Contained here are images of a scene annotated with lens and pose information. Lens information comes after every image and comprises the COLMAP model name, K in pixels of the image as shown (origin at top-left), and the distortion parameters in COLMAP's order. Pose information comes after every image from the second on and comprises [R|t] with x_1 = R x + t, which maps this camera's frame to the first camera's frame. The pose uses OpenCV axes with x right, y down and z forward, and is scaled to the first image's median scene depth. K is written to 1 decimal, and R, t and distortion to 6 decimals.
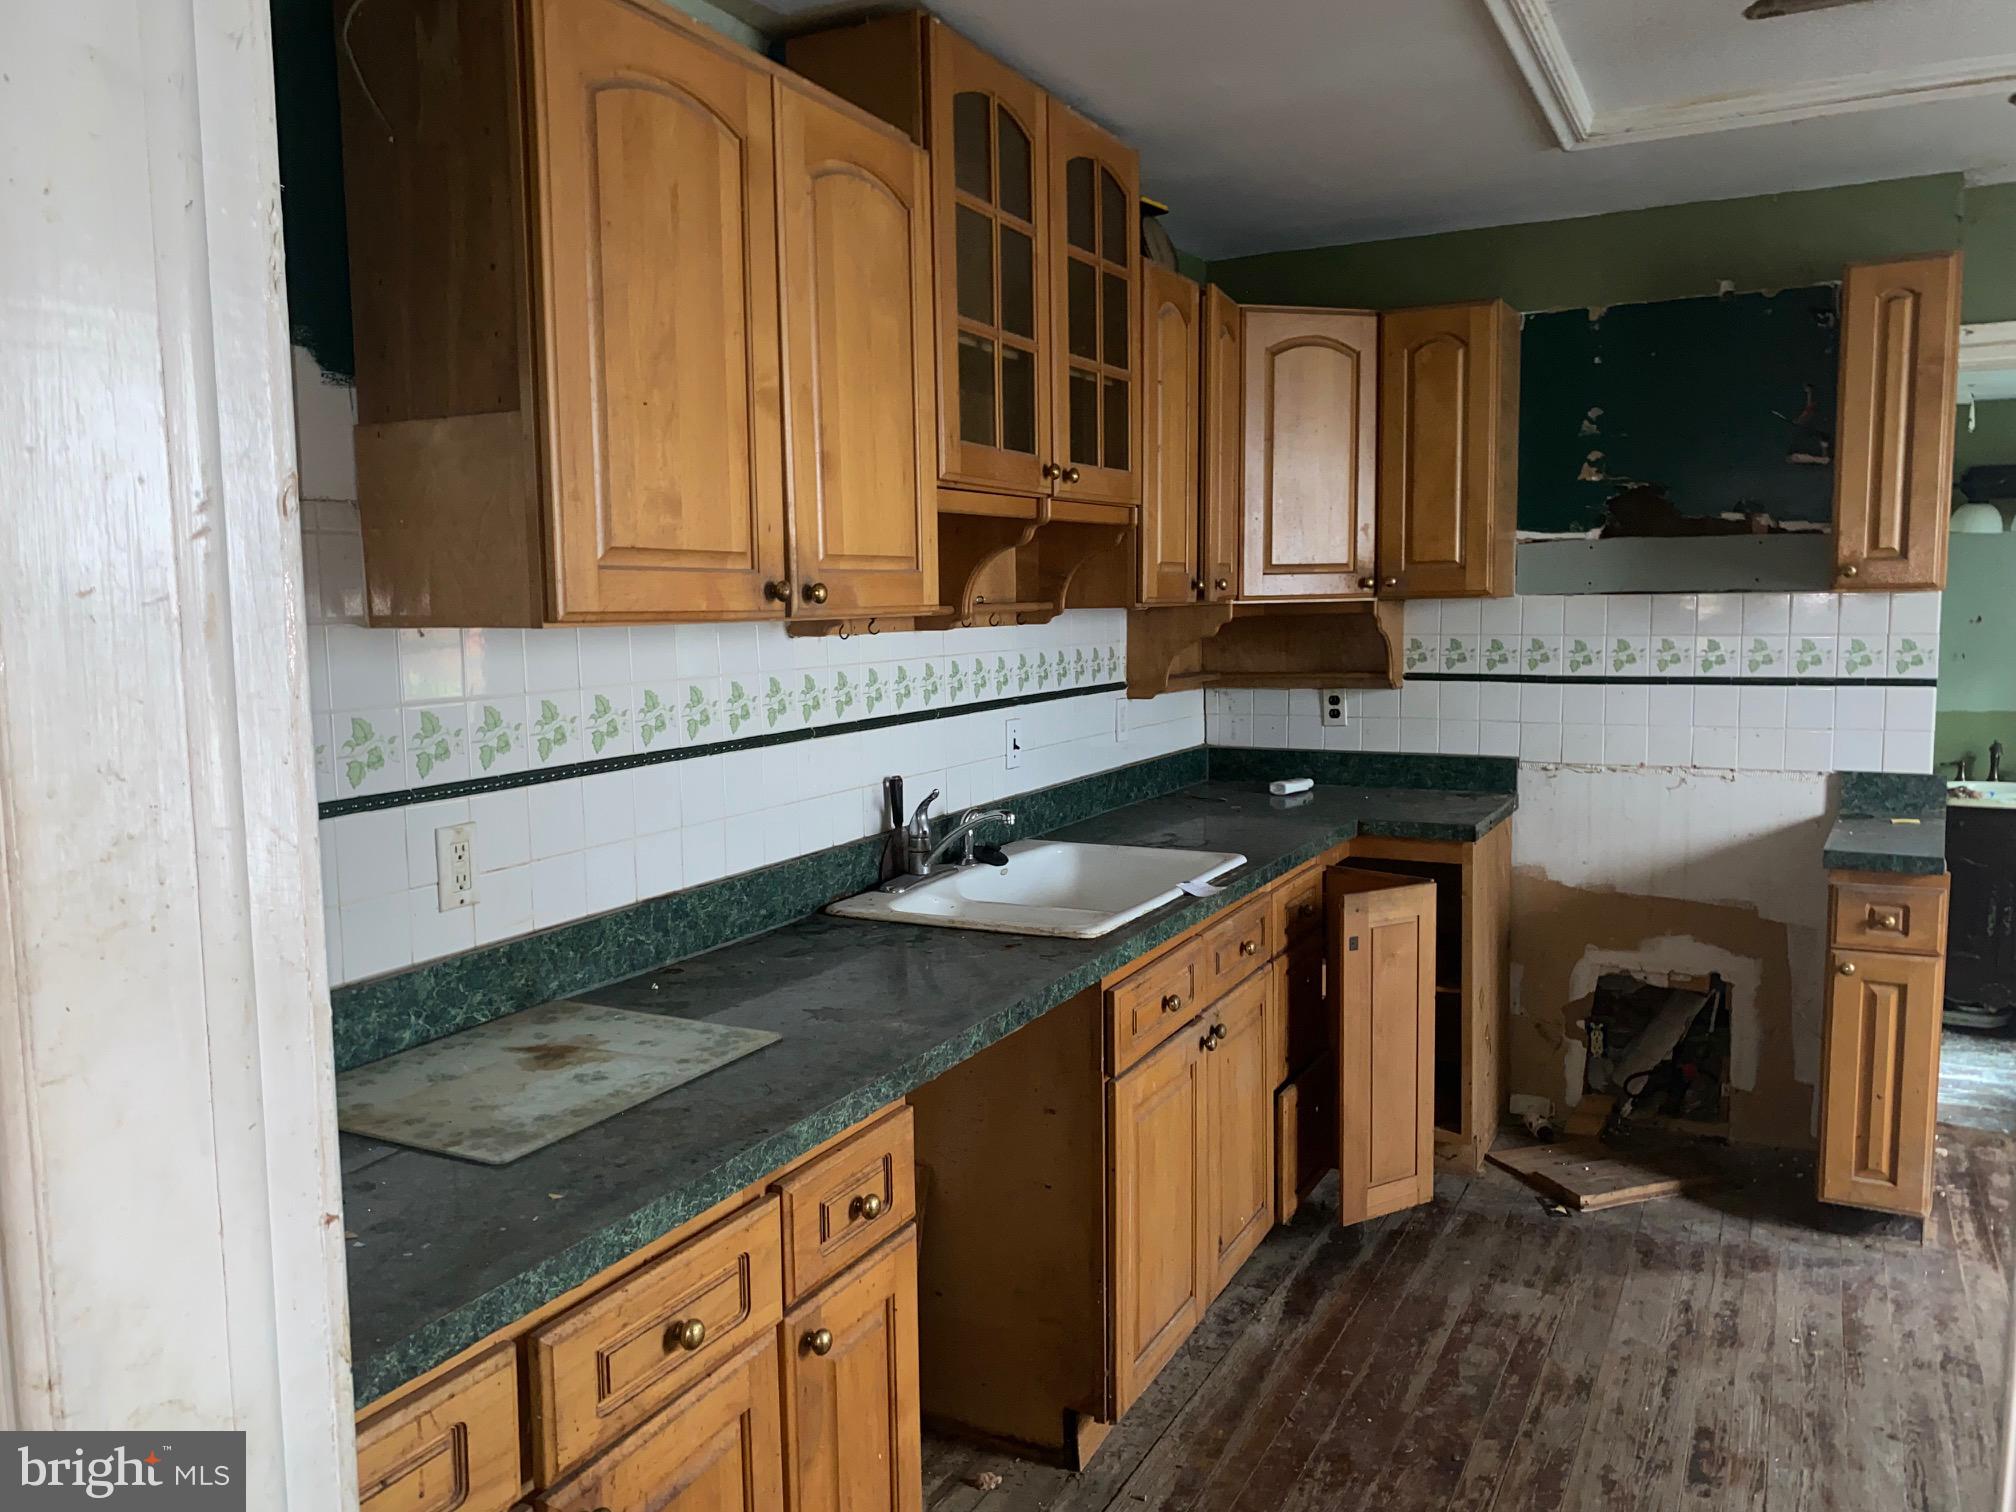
lens RADIAL K [[1541.0, 0, 1008.0], [0, 1541.0, 756.0], [0, 0, 1]] dist [-0.001900, -0.001500]
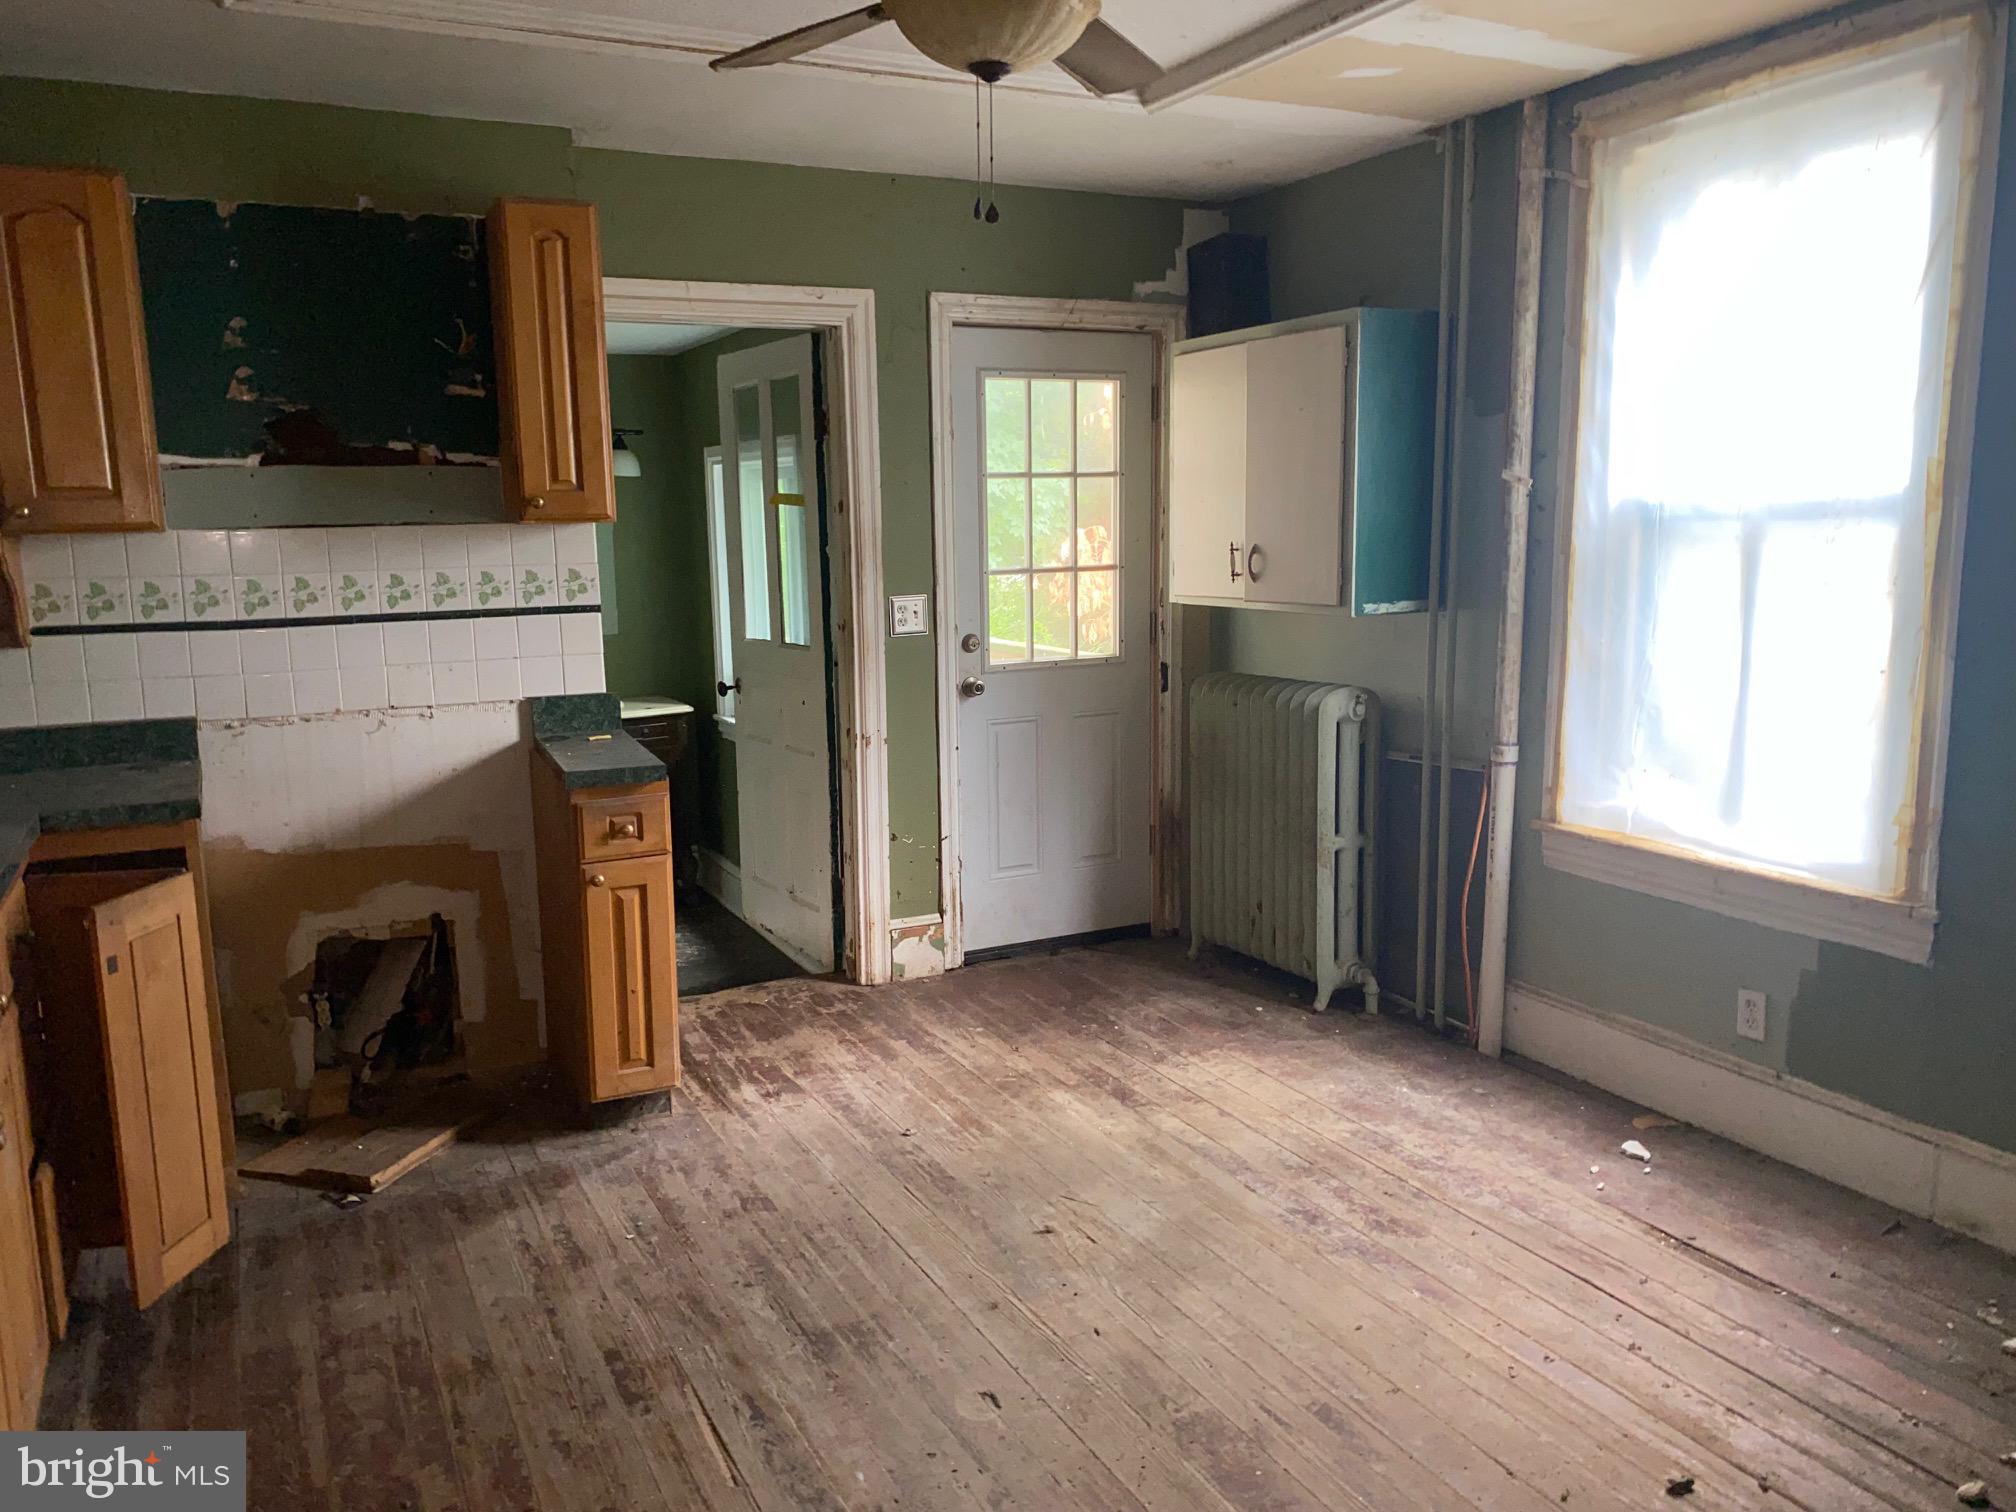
lens RADIAL K [[1540.4, 0, 1008.0], [0, 1540.4, 756.0], [0, 0, 1]] dist [0.027480, -0.005786]
pose [[0.594886, -0.123725, 0.794231, -0.112366], [0.095007, 0.991979, 0.083369, -0.007882], [-0.798176, 0.025862, 0.601869, 0.125311]]
